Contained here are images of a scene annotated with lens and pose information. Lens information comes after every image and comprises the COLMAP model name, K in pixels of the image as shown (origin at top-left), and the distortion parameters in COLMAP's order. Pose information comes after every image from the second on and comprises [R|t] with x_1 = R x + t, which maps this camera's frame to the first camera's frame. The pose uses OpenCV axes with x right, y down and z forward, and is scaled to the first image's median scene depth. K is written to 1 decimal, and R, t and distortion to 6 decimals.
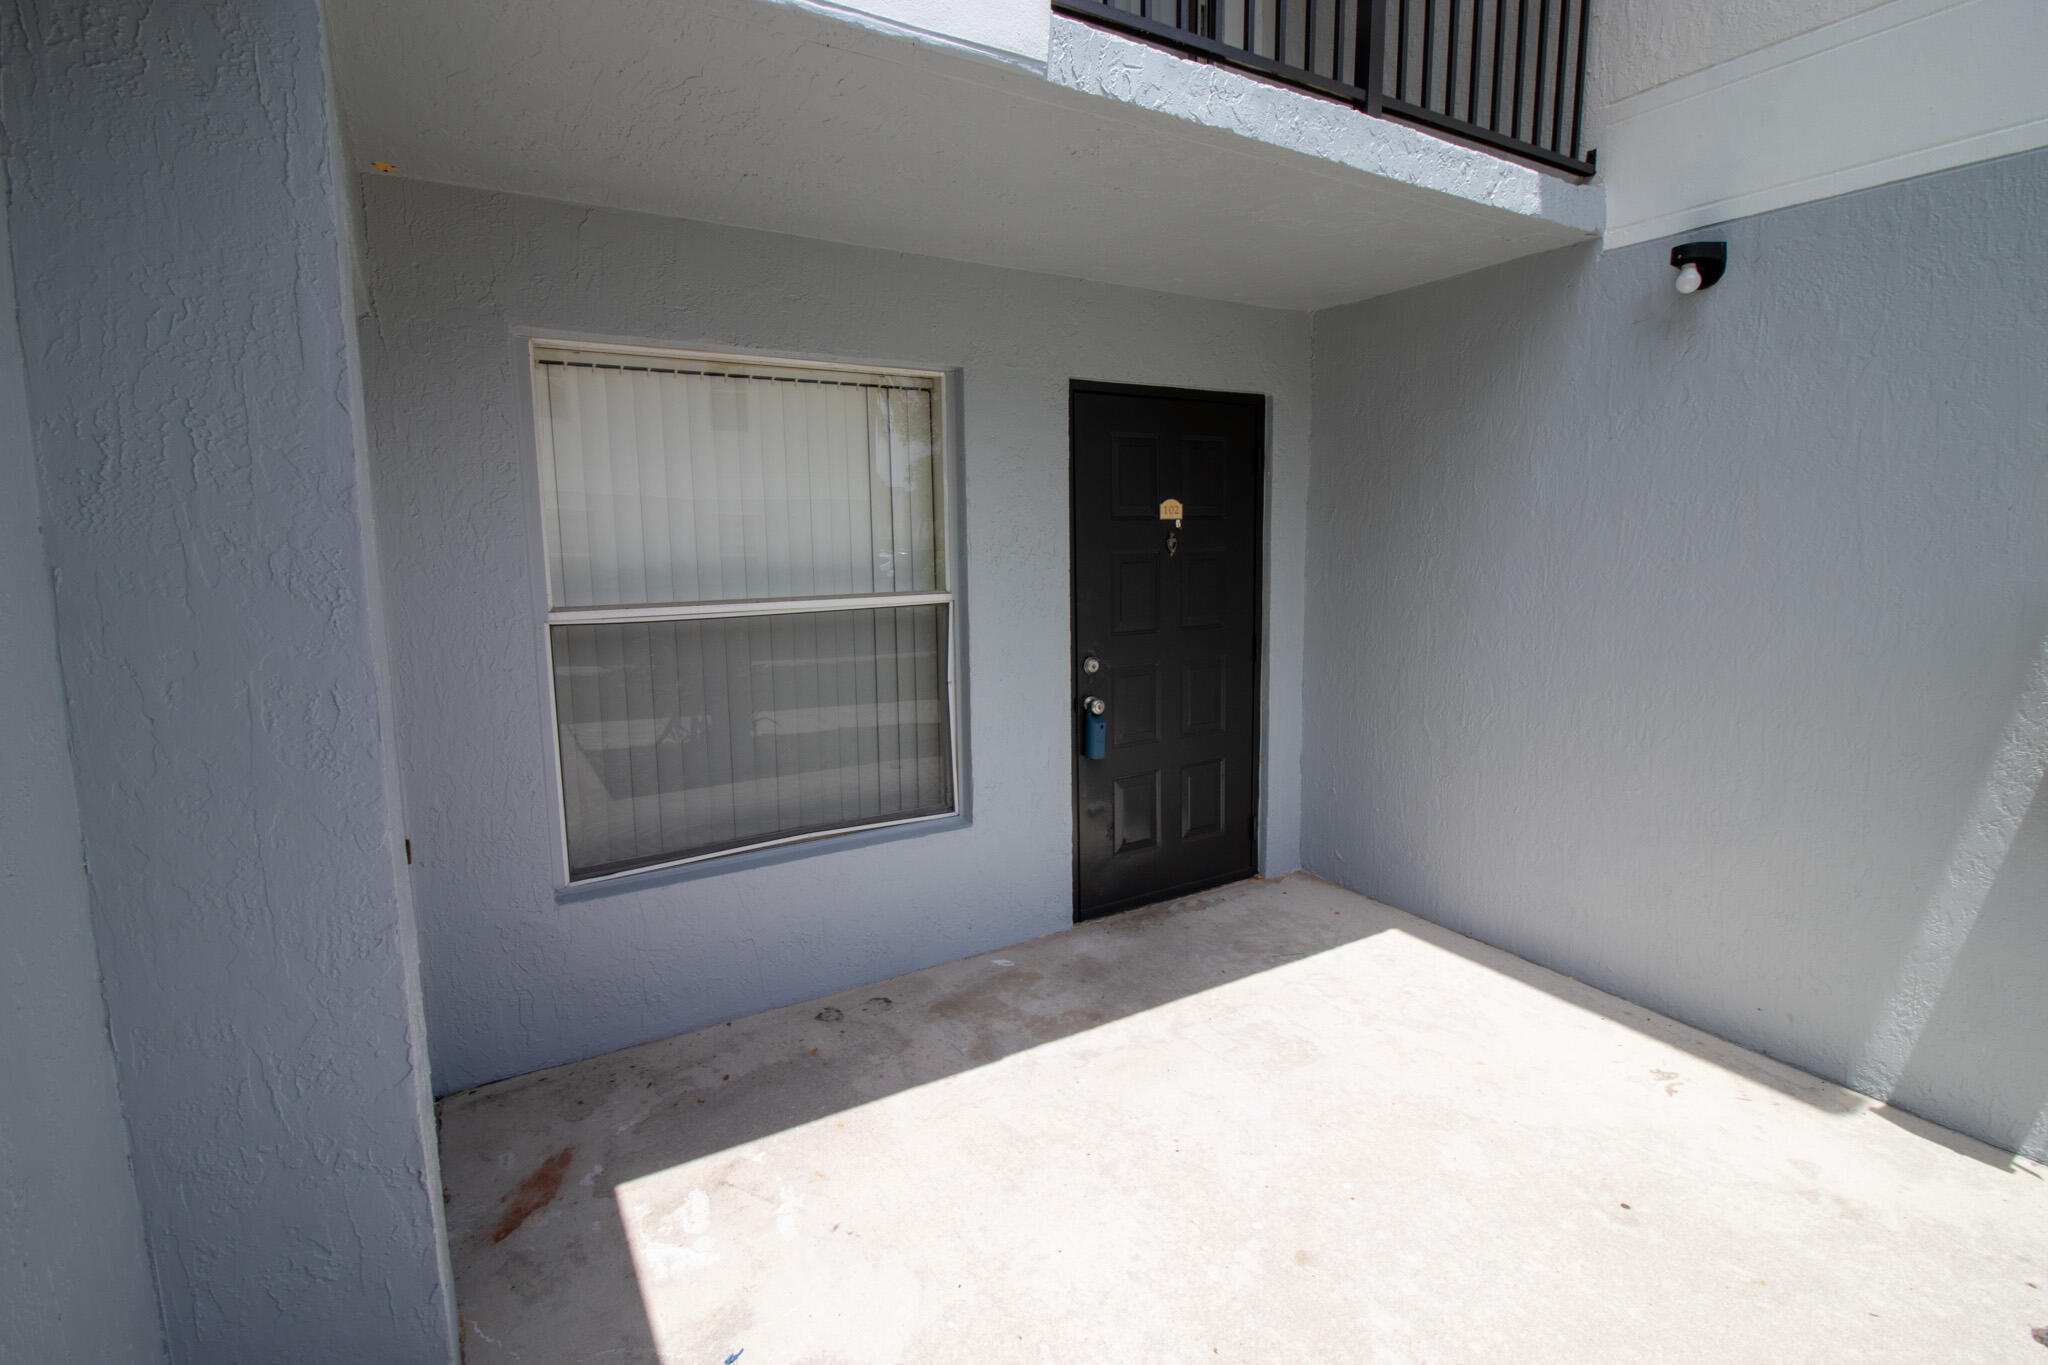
lens RADIAL K [[951.7, 0, 1023.1], [0, 951.7, 671.7], [0, 0, 1]] dist [-0.010123, -0.003560]
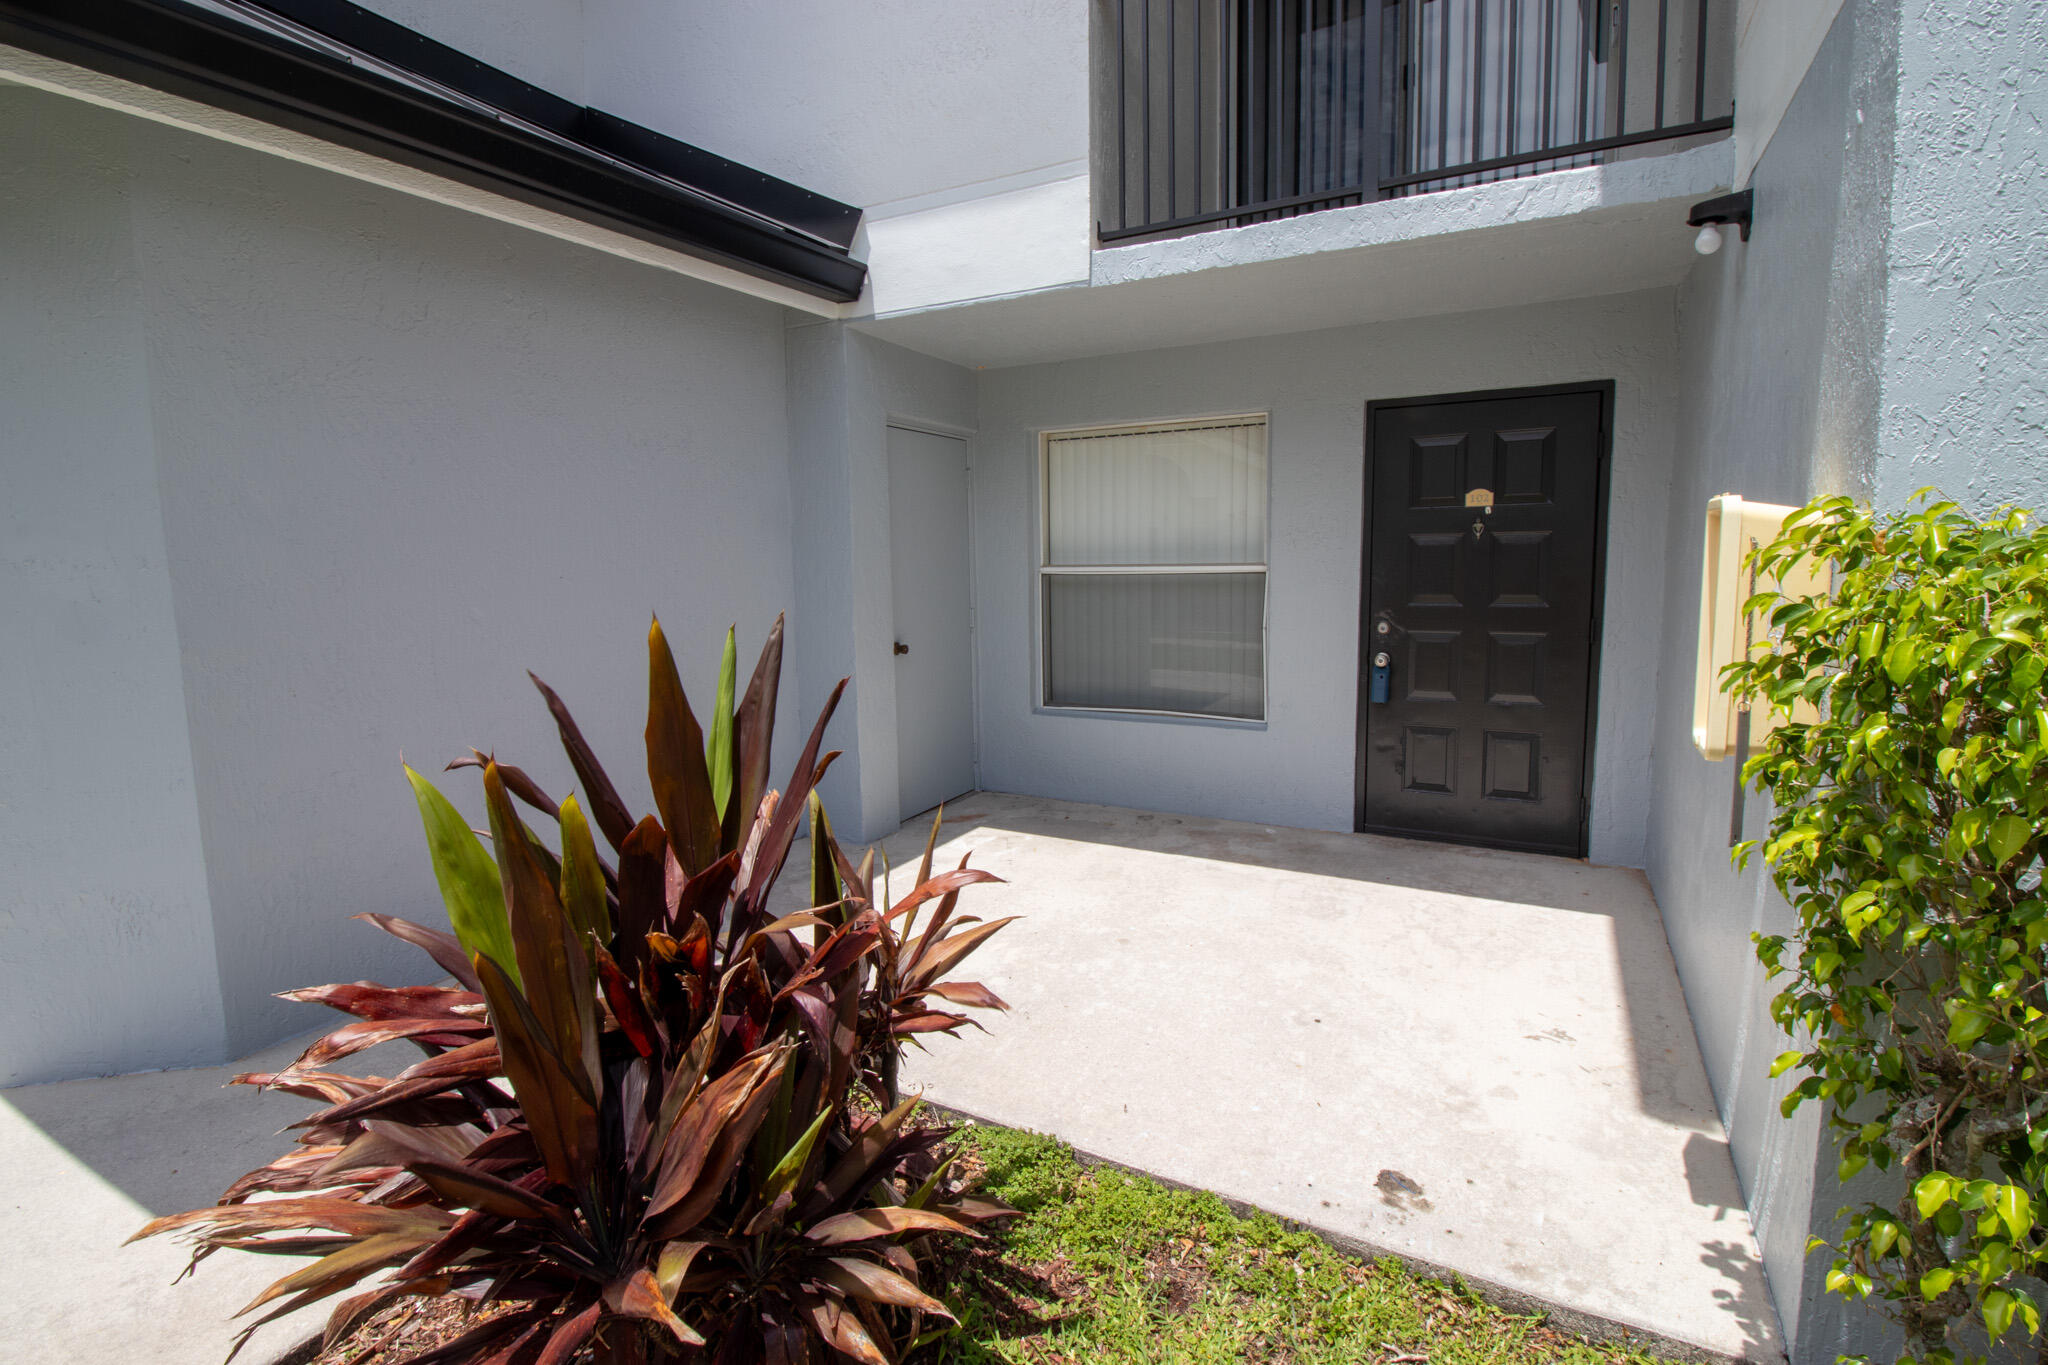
lens RADIAL K [[951.7, 0, 1021.9], [0, 951.7, 683.1], [0, 0, 1]] dist [-0.010123, -0.003560]
pose [[0.506511, 0.121218, -0.853670, 1.110973], [-0.112498, 0.990896, 0.073955, 0.033522], [0.854863, 0.058577, 0.515537, -0.050746]]
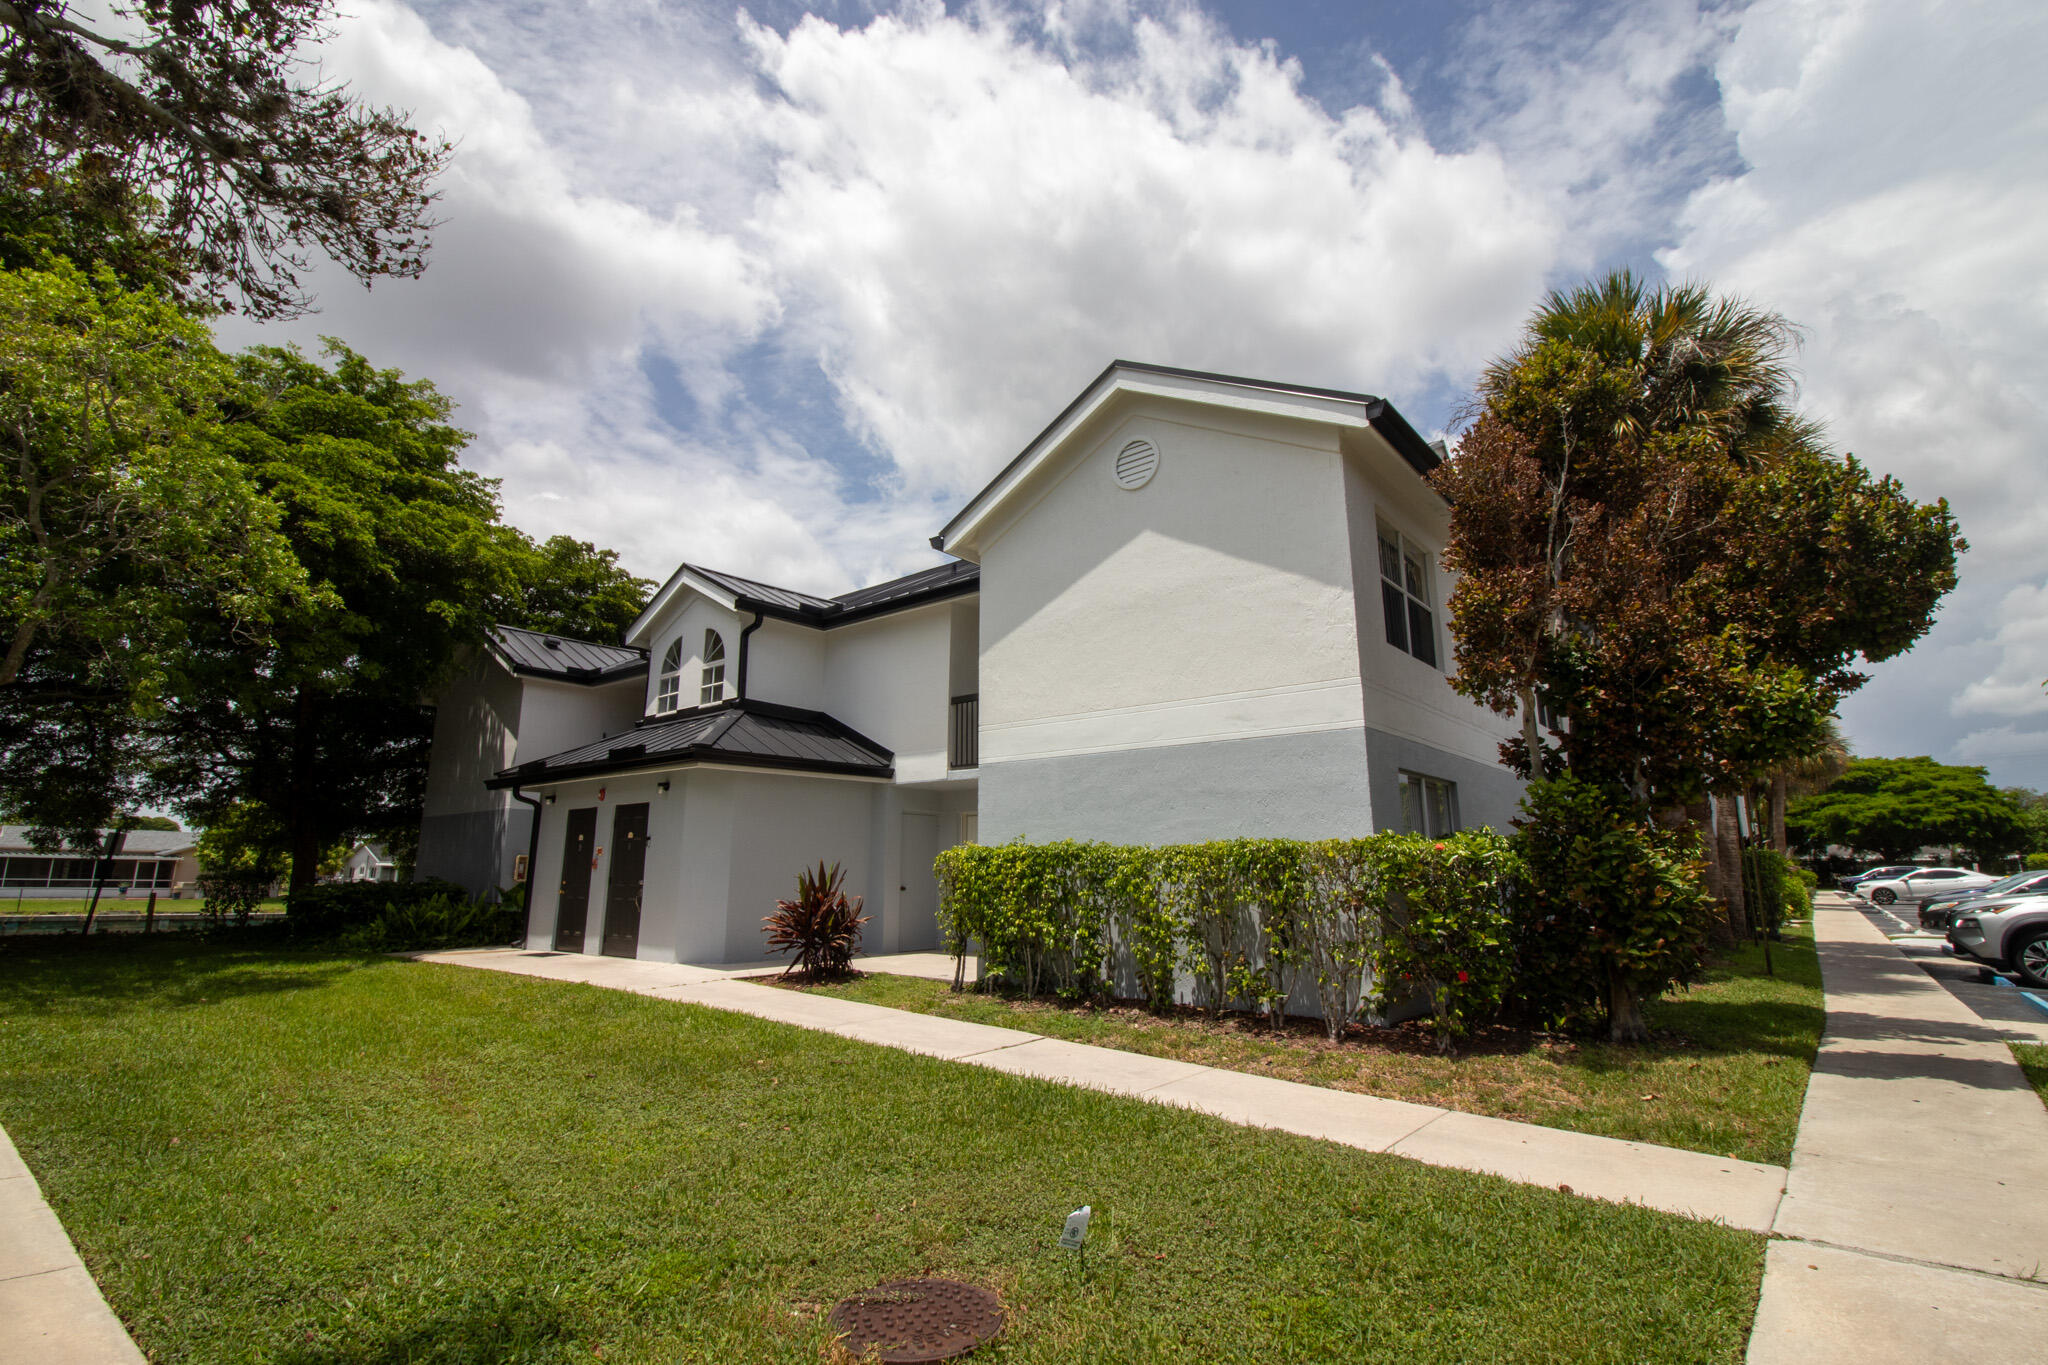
lens RADIAL K [[951.7, 0, 1023.8], [0, 951.7, 671.9], [0, 0, 1]] dist [-0.010123, -0.003560]
pose [[0.344503, -0.184053, -0.920566, 4.359382], [-0.141206, 0.959278, -0.244636, 0.158946], [0.928105, 0.214268, 0.304485, -0.505443]]
